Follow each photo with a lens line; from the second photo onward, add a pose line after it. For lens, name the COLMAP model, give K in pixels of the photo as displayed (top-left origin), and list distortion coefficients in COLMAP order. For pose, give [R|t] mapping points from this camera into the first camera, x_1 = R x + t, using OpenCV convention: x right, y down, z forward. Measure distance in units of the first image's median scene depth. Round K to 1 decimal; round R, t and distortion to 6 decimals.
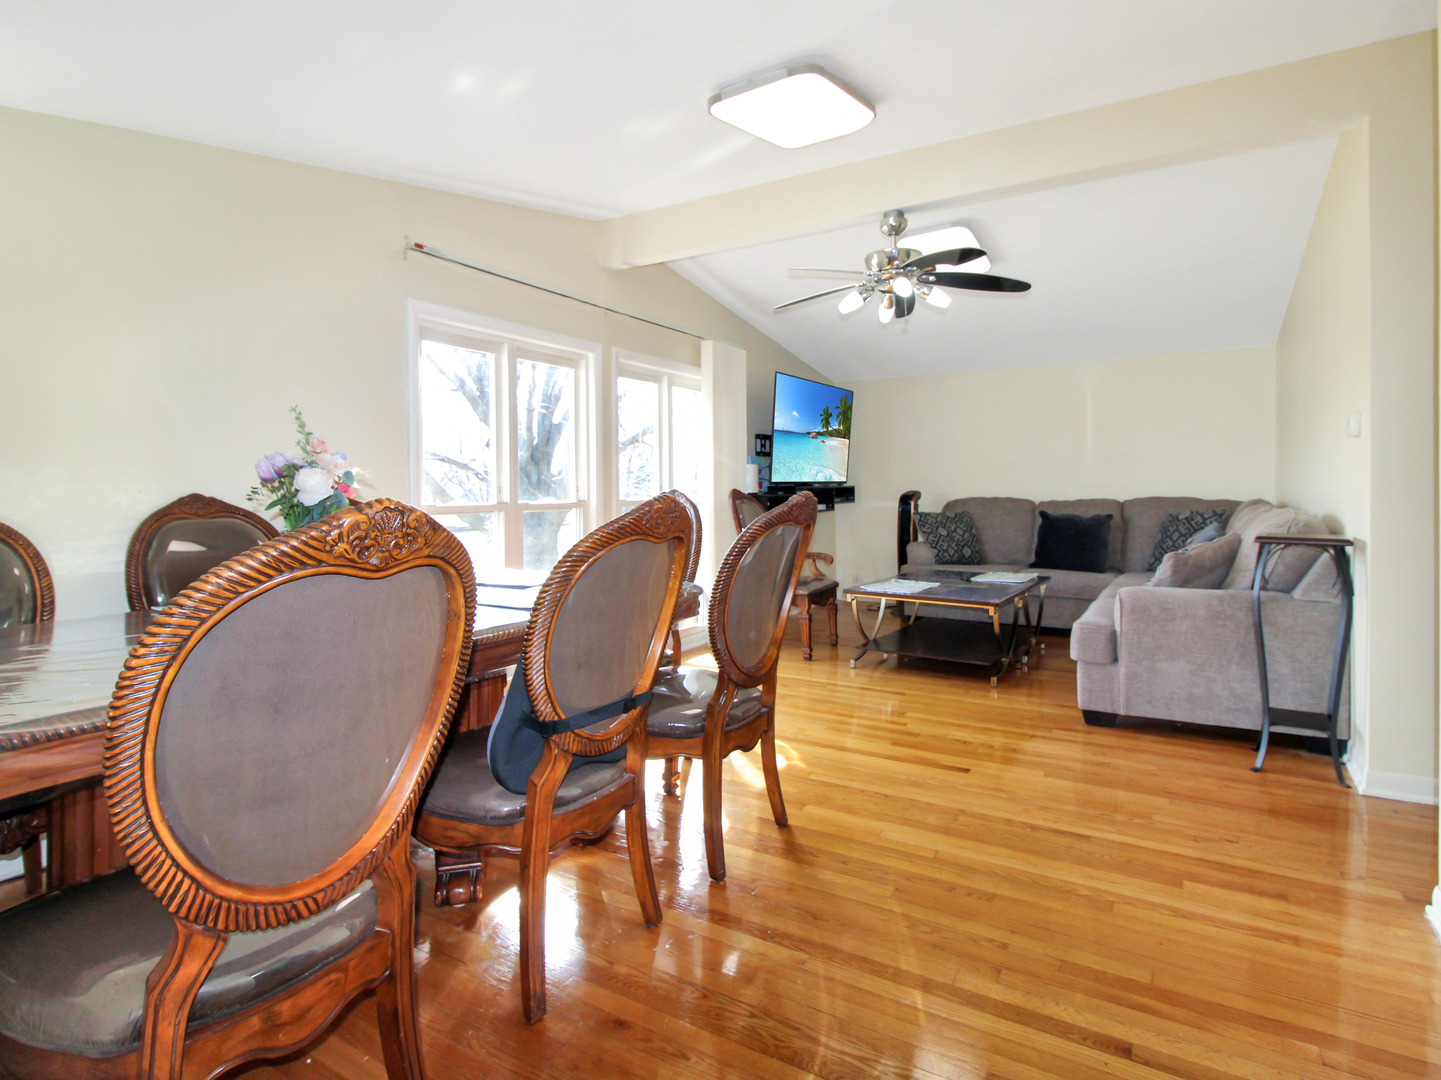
lens RADIAL K [[824.6, 0, 713.3], [0, 824.6, 526.1], [0, 0, 1]] dist [-0.017293, -0.001892]
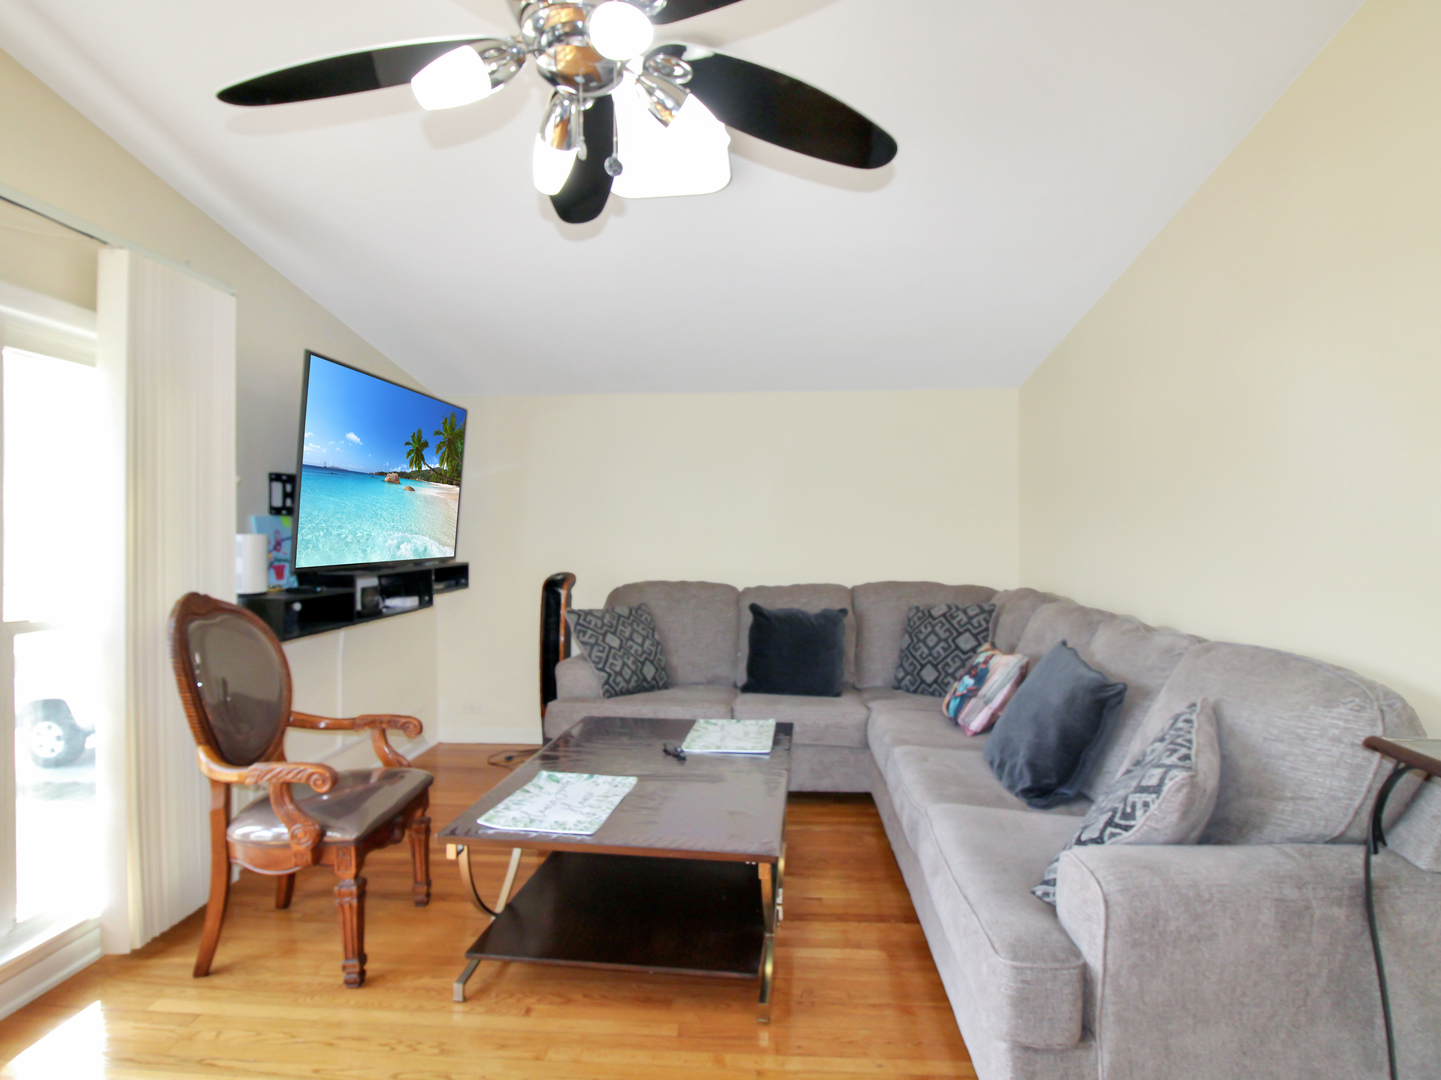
lens RADIAL K [[824.6, 0, 712.4], [0, 824.6, 542.9], [0, 0, 1]] dist [-0.017293, -0.001892]
pose [[0.898321, 0.007571, 0.439274, 0.073885], [0.006840, 0.999489, -0.031213, -0.048884], [-0.439286, 0.031044, 0.897811, 0.416009]]
